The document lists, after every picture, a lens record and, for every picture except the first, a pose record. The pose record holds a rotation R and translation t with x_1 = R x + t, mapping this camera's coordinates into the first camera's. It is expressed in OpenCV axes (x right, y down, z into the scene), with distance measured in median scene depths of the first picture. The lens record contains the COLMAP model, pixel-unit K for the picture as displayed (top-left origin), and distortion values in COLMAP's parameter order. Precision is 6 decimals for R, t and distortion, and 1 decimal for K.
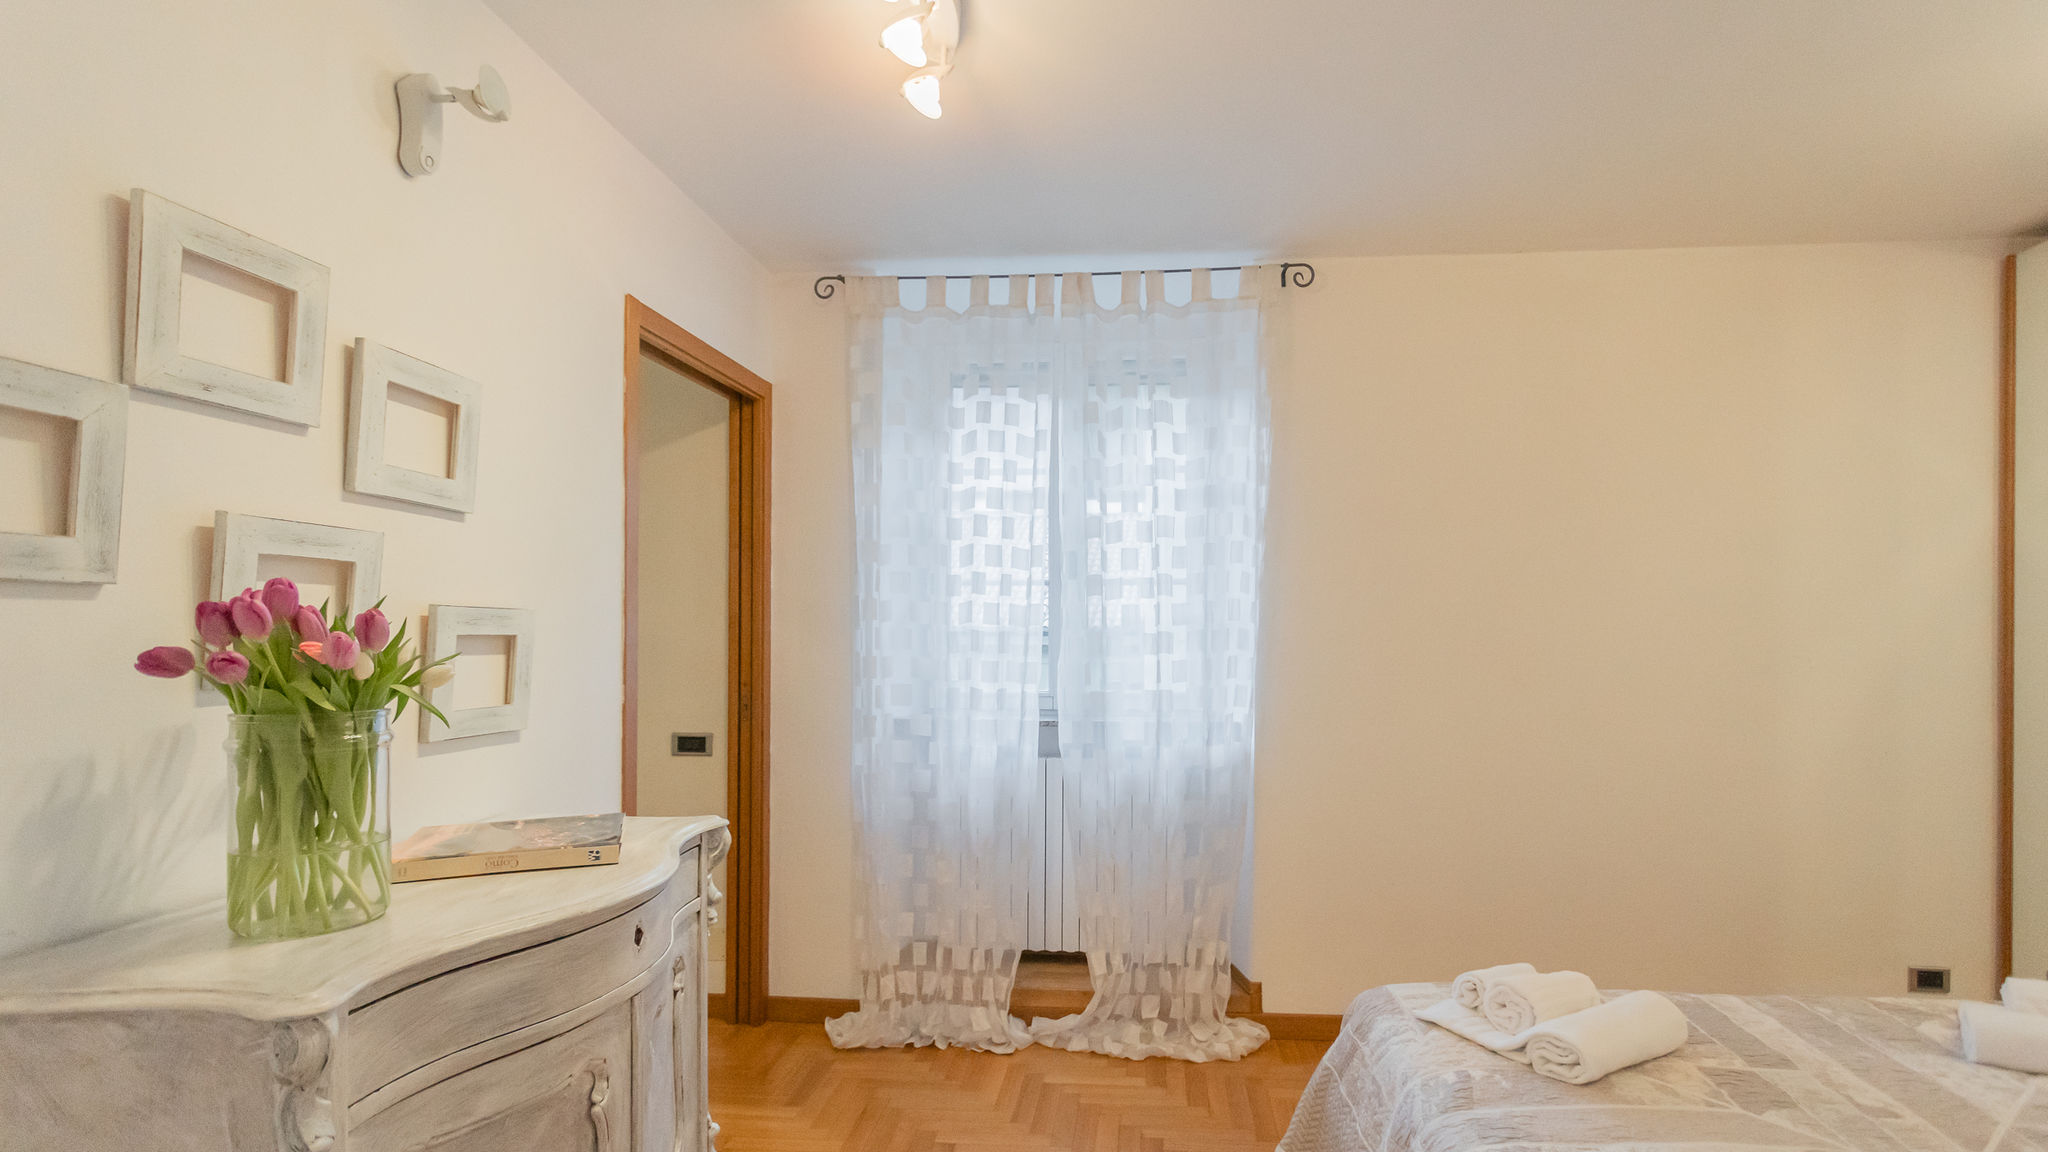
lens RADIAL K [[1009.6, 0, 1073.3], [0, 1009.6, 621.5], [0, 0, 1]] dist [0.001588, 0.000648]
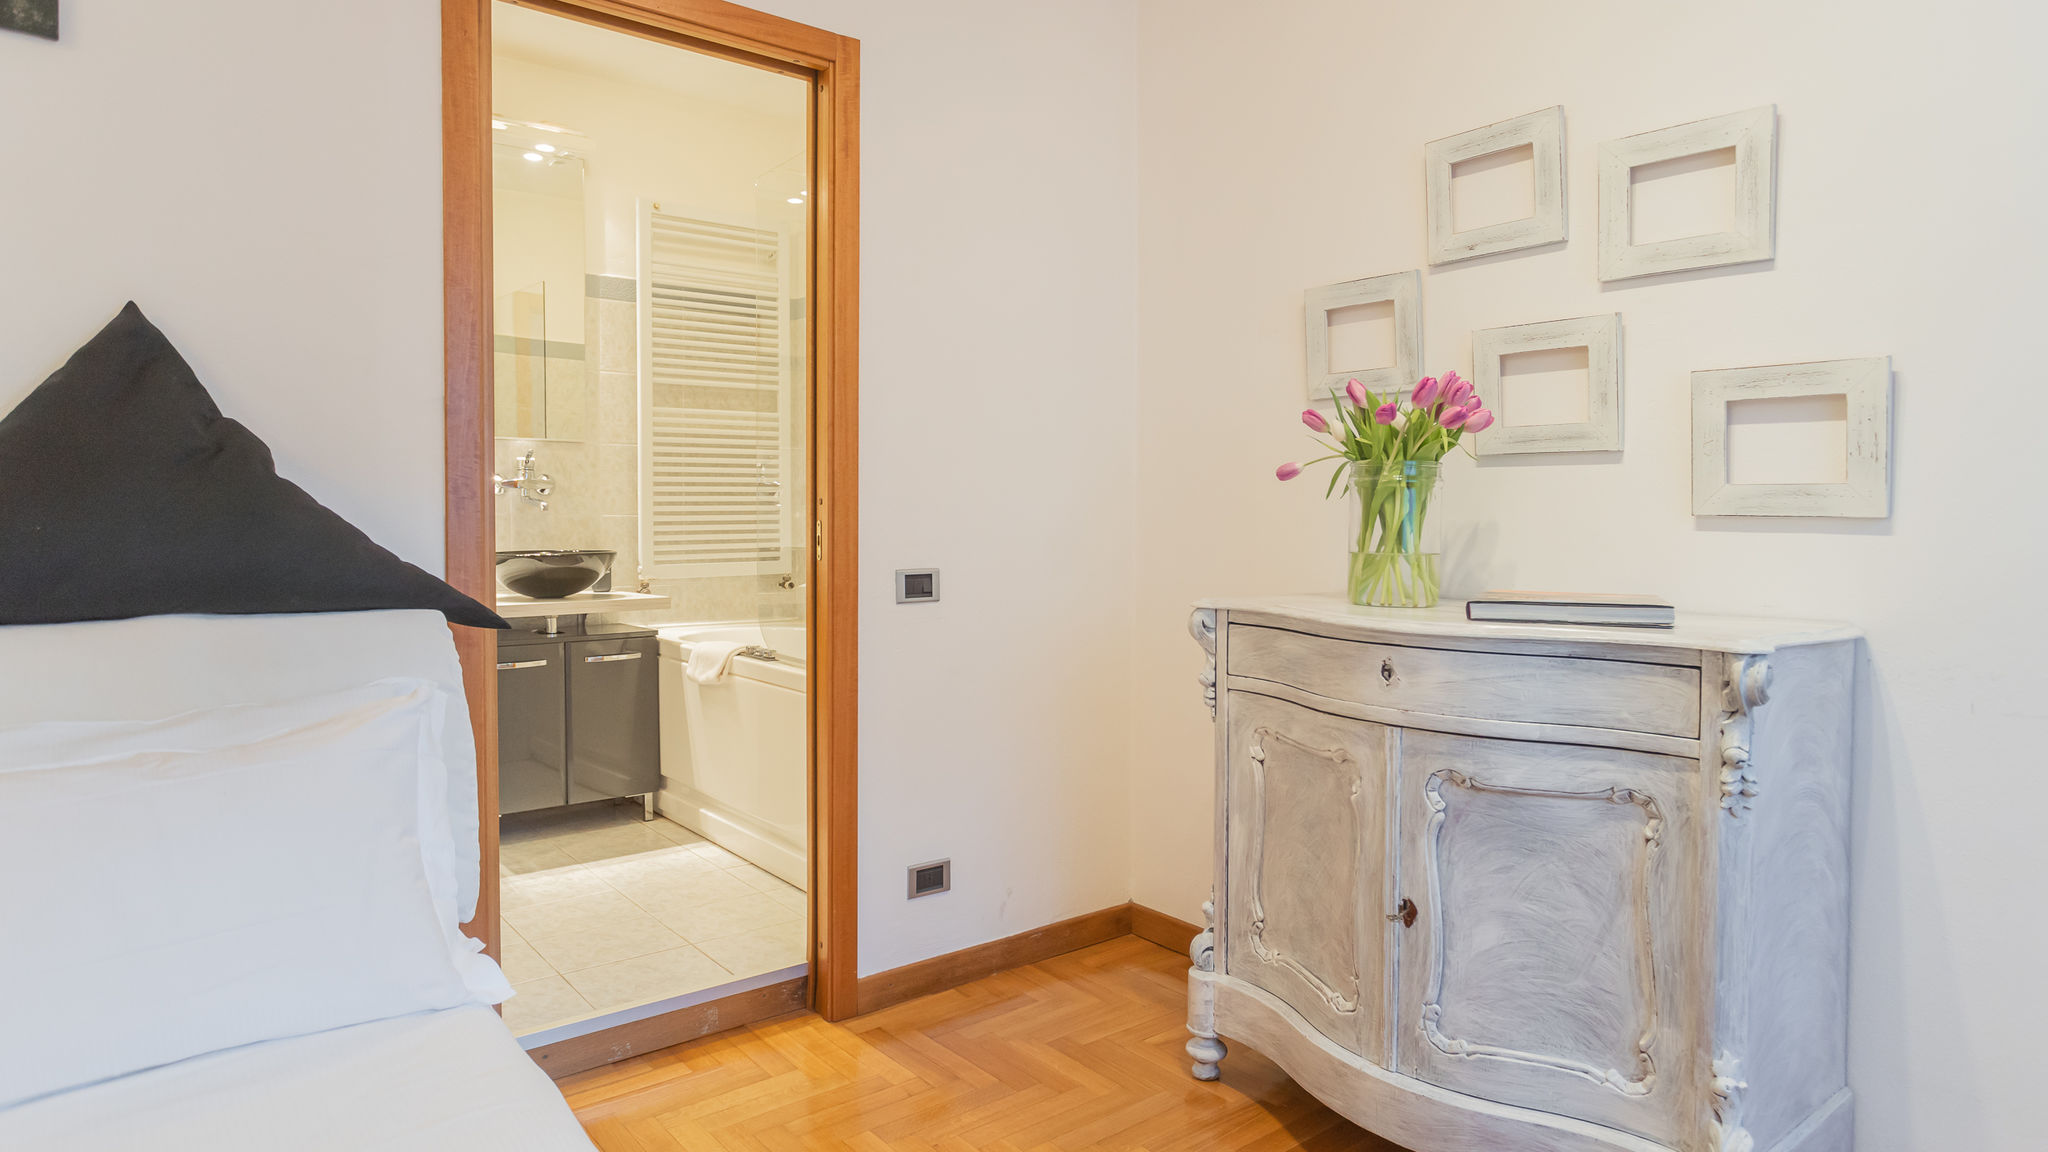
lens RADIAL K [[1192.8, 0, 1001.4], [0, 1192.8, 538.6], [0, 0, 1]] dist [-0.005638, -0.003406]
pose [[-0.741107, 0.002515, -0.671382, 0.582954], [-0.006164, 0.999925, 0.010550, 0.127588], [0.671358, 0.011957, -0.741037, 1.332905]]
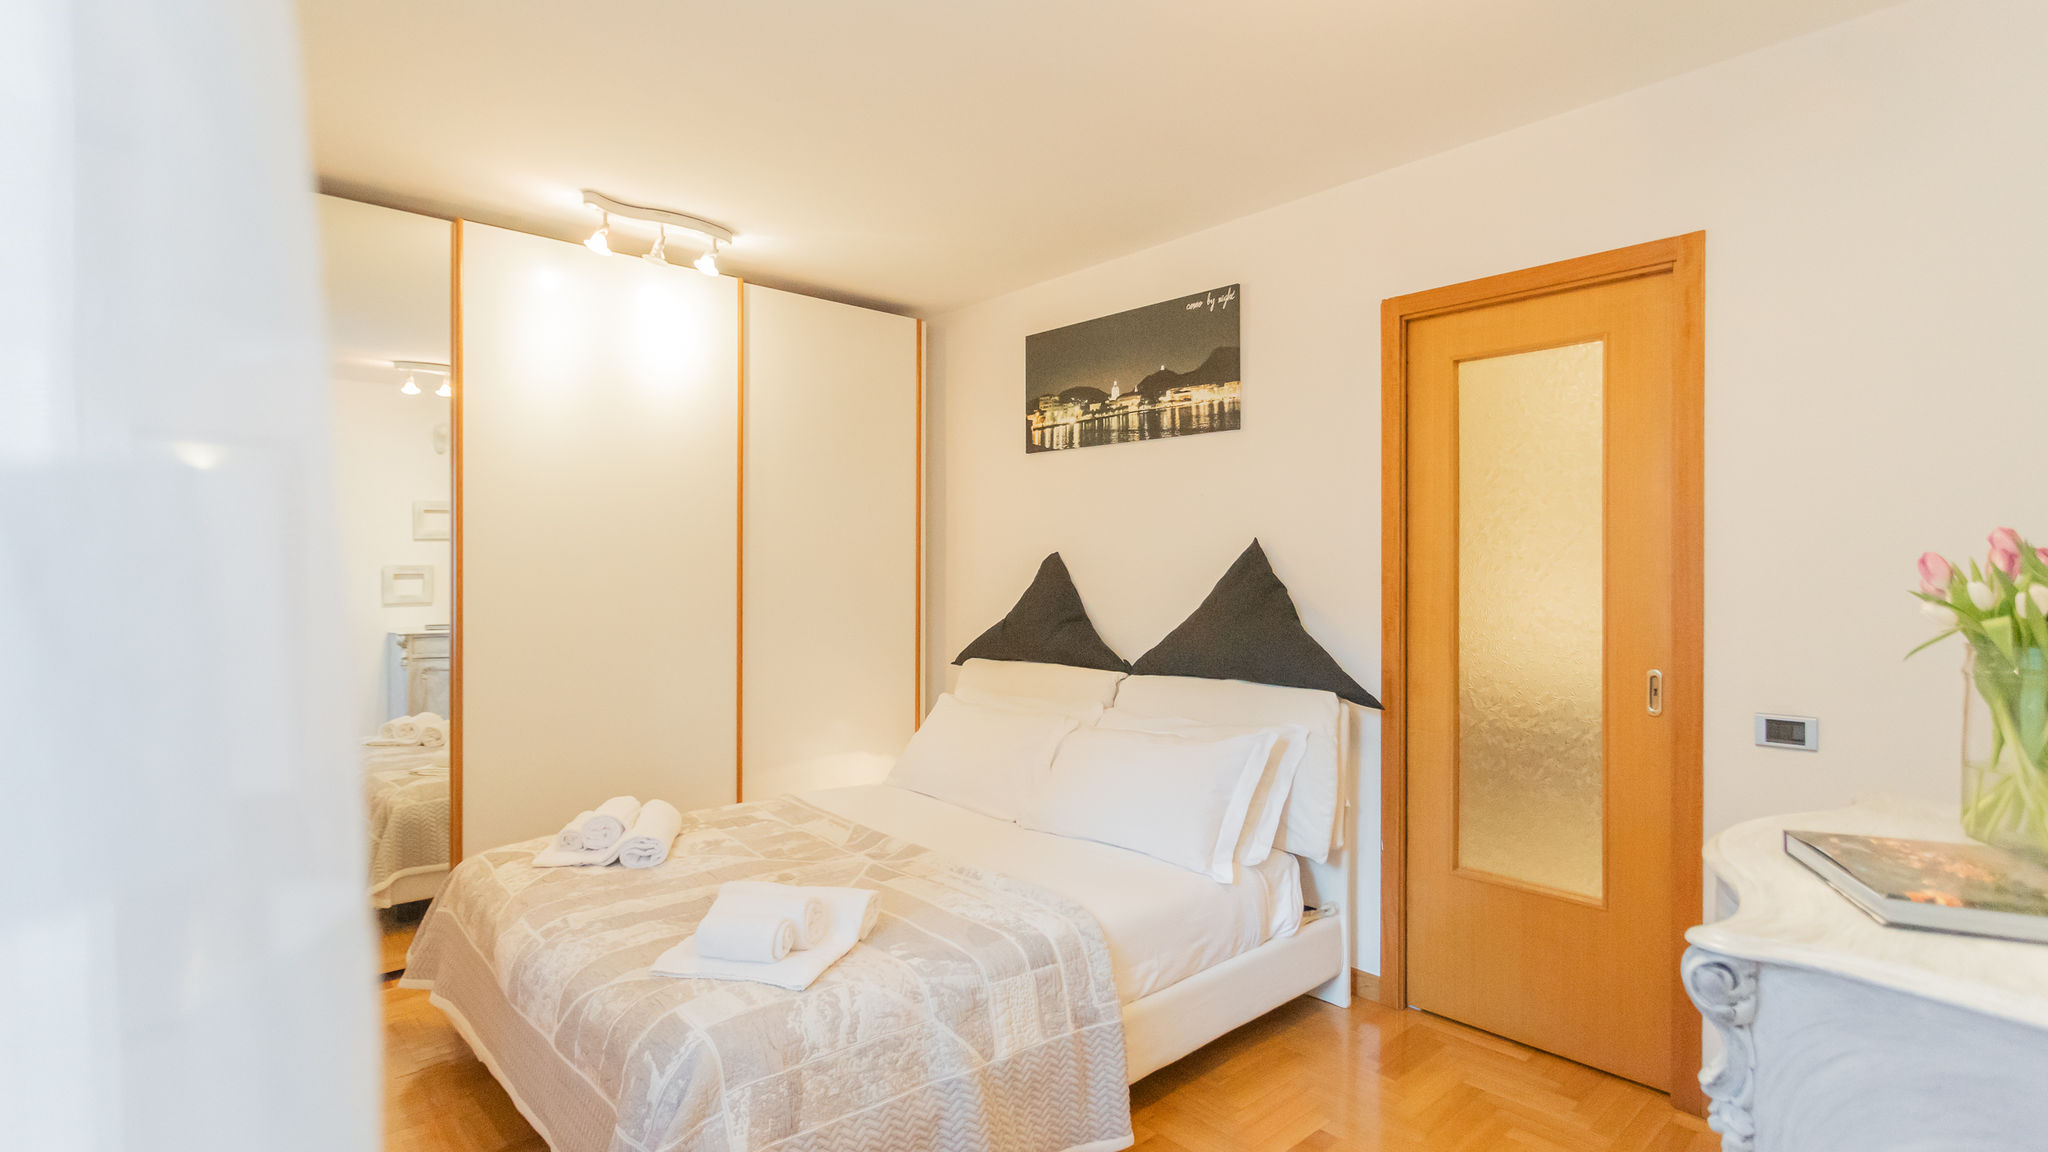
lens RADIAL K [[1009.6, 0, 1025.2], [0, 1009.6, 548.8], [0, 0, 1]] dist [0.001588, 0.000648]
pose [[-0.712064, 0.006074, 0.702088, -0.514312], [-0.007803, 0.999832, -0.016564, 0.005226], [-0.702071, -0.017273, -0.711898, 1.730240]]
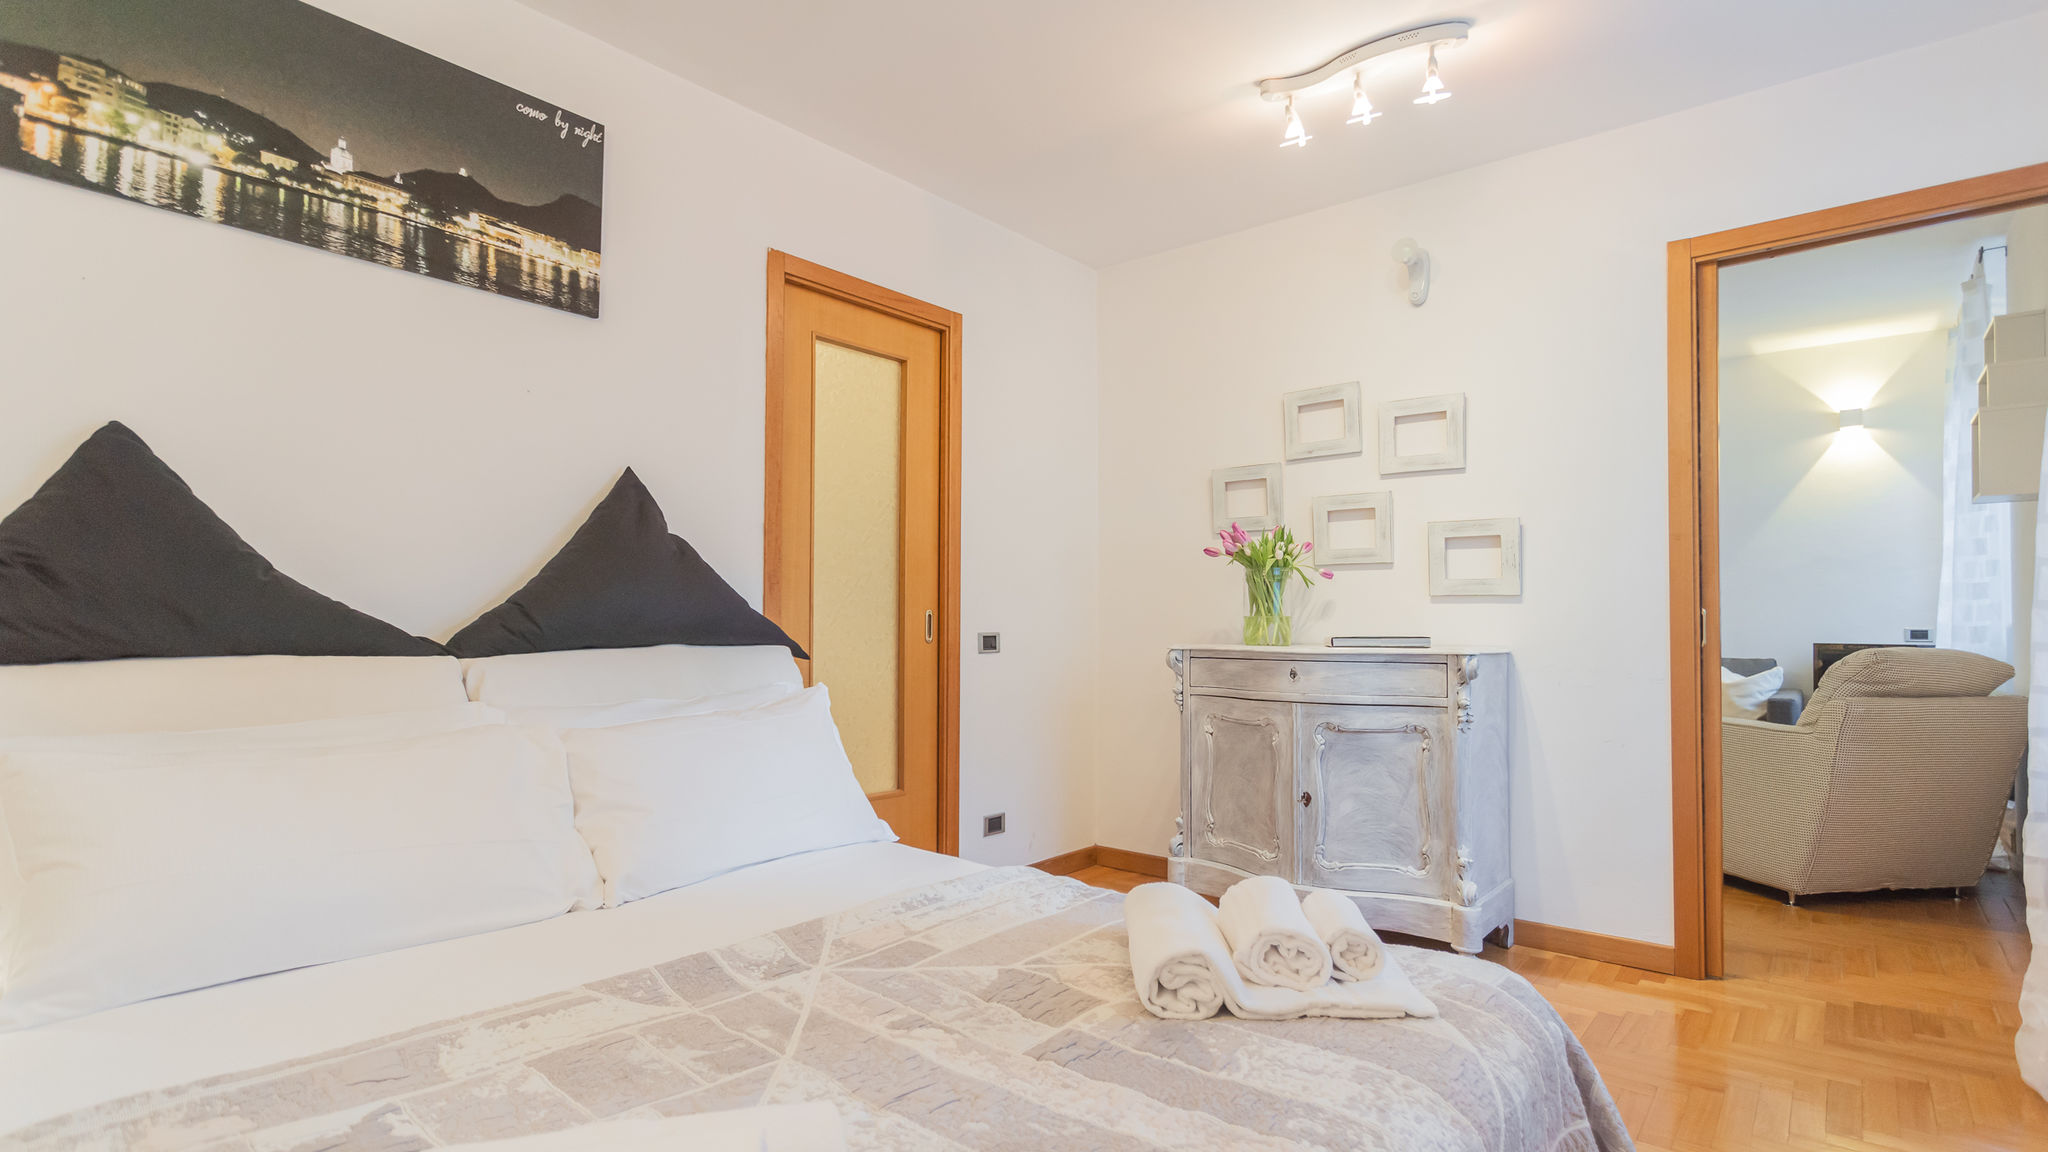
lens RADIAL K [[1009.6, 0, 1015.5], [0, 1009.6, 601.0], [0, 0, 1]] dist [0.001588, 0.000648]
pose [[-0.585235, -0.027261, -0.810405, 1.275224], [-0.000372, 0.999444, -0.033352, 0.184188], [0.810864, -0.019217, -0.584919, 1.405748]]
